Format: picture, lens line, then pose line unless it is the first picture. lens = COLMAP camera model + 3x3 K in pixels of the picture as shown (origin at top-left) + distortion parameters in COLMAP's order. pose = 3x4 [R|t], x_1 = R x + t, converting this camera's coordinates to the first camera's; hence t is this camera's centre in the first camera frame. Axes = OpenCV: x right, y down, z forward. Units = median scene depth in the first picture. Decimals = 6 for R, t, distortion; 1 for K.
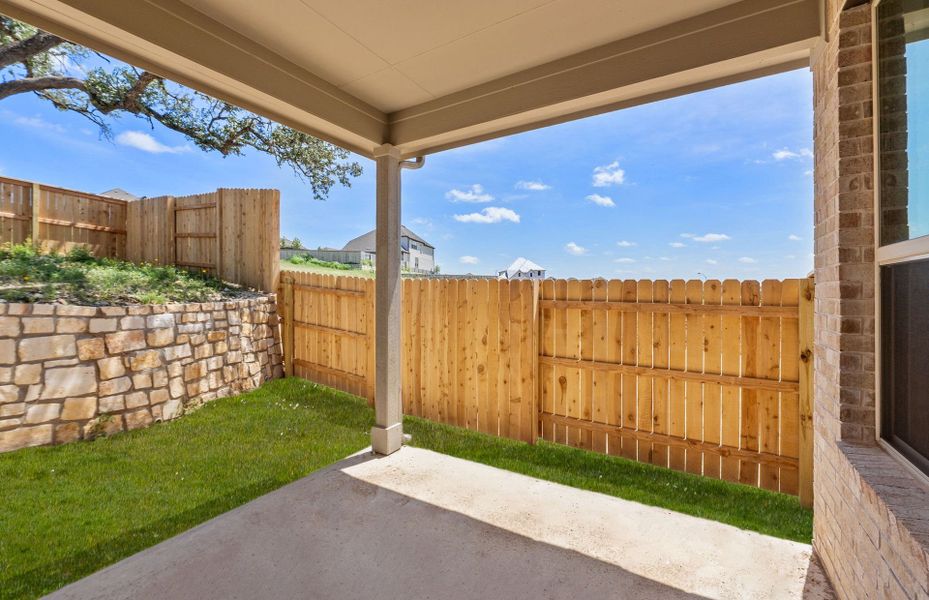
lens RADIAL K [[387.3, 0, 467.1], [0, 387.3, 295.5], [0, 0, 1]] dist [-0.005074, -0.000342]
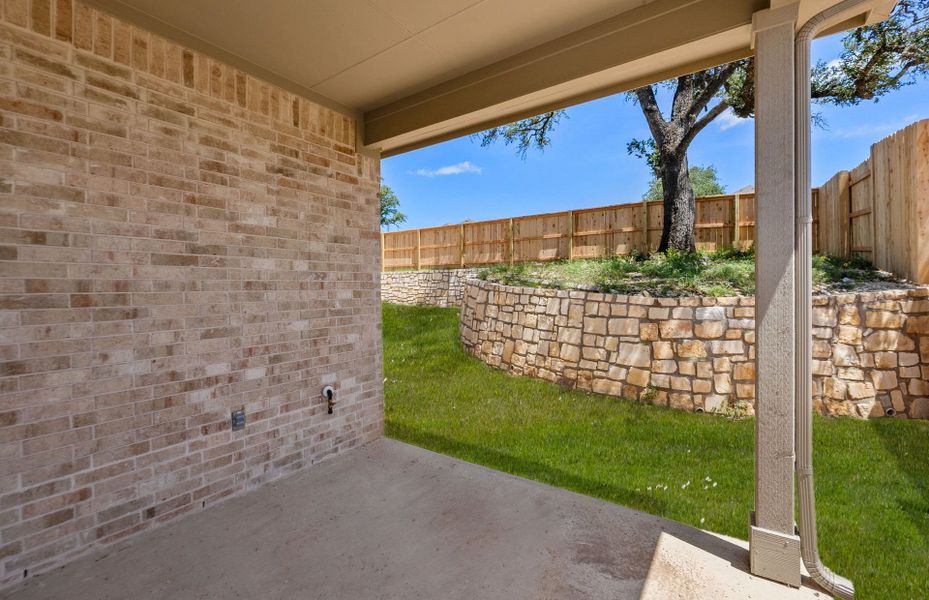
lens RADIAL K [[387.3, 0, 466.6], [0, 387.3, 295.0], [0, 0, 1]] dist [-0.005074, -0.000342]
pose [[-0.043596, 0.015834, -0.998924, 0.261677], [0.003932, 0.999869, 0.015678, -0.000662], [0.999042, -0.003244, -0.043652, 0.438756]]
